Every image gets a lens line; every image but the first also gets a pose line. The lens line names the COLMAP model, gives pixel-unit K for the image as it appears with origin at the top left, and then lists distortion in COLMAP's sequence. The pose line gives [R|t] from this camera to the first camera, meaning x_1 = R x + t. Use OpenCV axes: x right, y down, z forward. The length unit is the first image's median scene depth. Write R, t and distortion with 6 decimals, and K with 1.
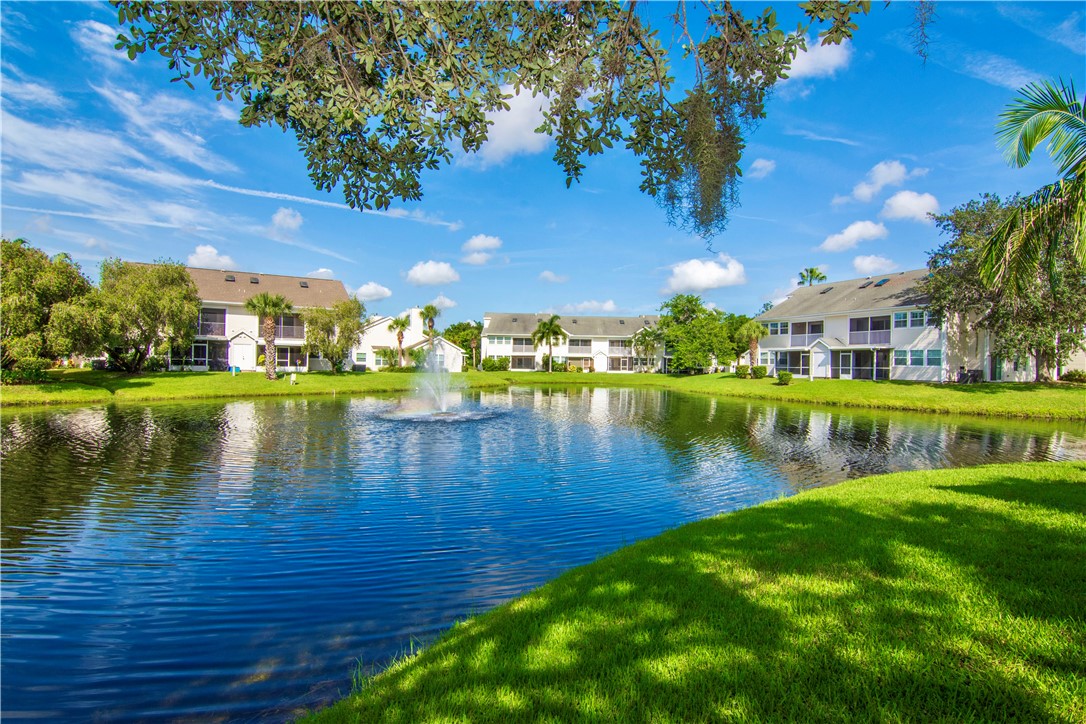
lens RADIAL K [[519.2, 0, 549.7], [0, 519.2, 367.7], [0, 0, 1]] dist [-0.002254, 0.000088]
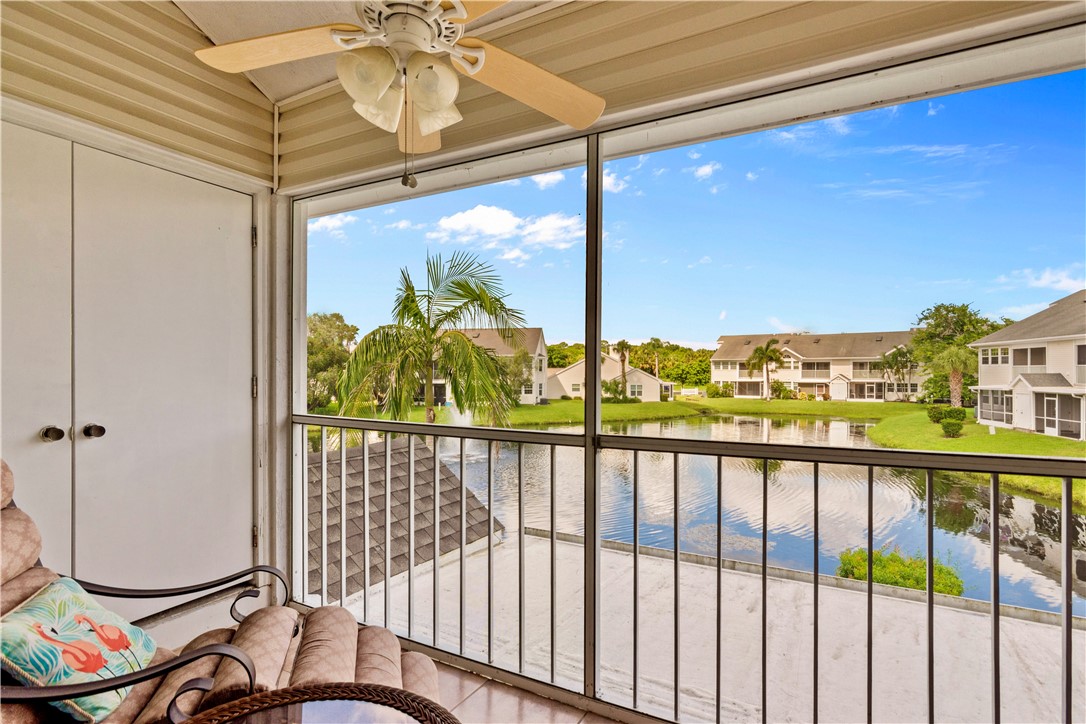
lens RADIAL K [[519.2, 0, 548.8], [0, 519.2, 373.7], [0, 0, 1]] dist [-0.002254, 0.000088]
pose [[0.789232, -0.015411, -0.613902, 0.248591], [0.011454, 0.999881, -0.010375, -0.032101], [0.613989, 0.001157, 0.789314, 0.020278]]
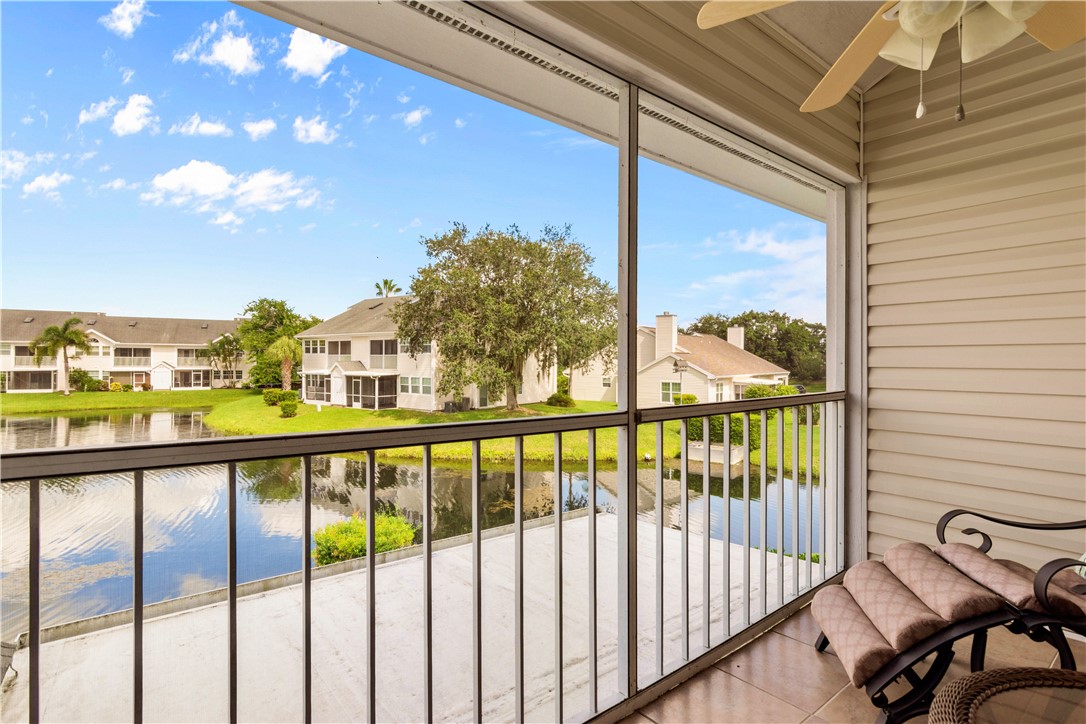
lens RADIAL K [[519.2, 0, 542.1], [0, 519.2, 358.9], [0, 0, 1]] dist [-0.002254, 0.000088]
pose [[0.871618, -0.009590, 0.490092, 0.217202], [0.011408, 0.999935, -0.000721, -0.031751], [-0.490054, 0.006220, 0.871670, 0.022916]]
